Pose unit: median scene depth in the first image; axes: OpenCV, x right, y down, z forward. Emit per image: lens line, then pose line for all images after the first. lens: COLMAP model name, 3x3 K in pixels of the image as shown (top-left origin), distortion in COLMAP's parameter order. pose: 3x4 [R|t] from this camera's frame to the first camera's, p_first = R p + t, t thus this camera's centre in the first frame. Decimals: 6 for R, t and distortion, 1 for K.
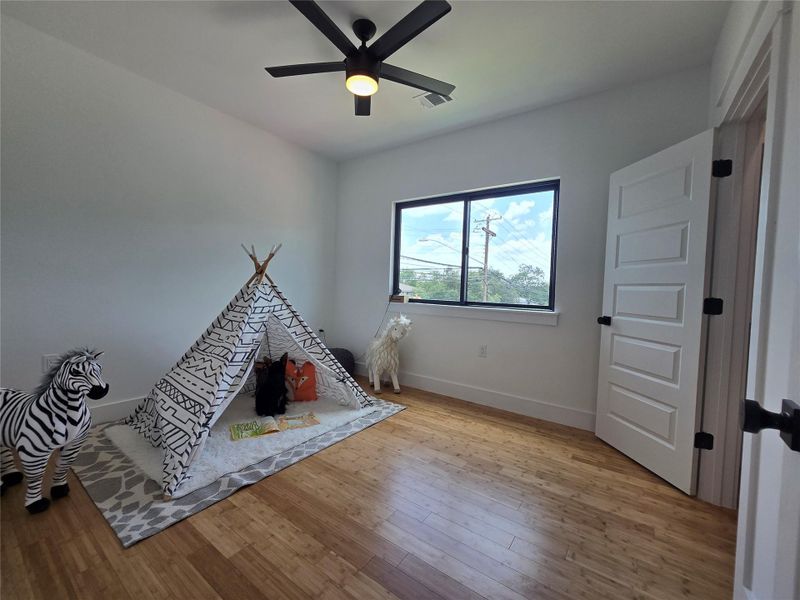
lens RADIAL K [[329.8, 0, 394.5], [0, 329.8, 300.1], [0, 0, 1]] dist [-0.001391, 0.000720]
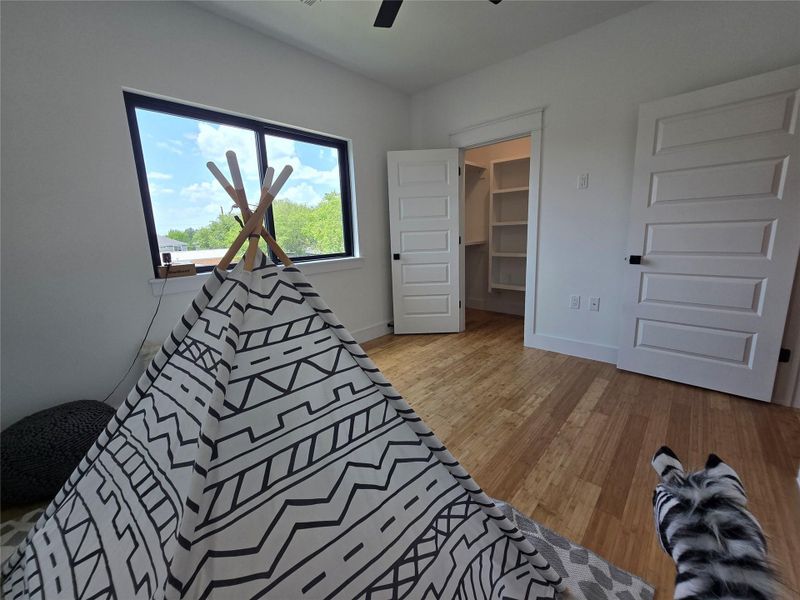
lens RADIAL K [[329.8, 0, 393.2], [0, 329.8, 296.7], [0, 0, 1]] dist [-0.001391, 0.000720]
pose [[0.116619, -0.230404, 0.966082, -1.062655], [0.079835, 0.971746, 0.222118, -0.119298], [-0.989963, 0.051224, 0.131719, 1.053575]]
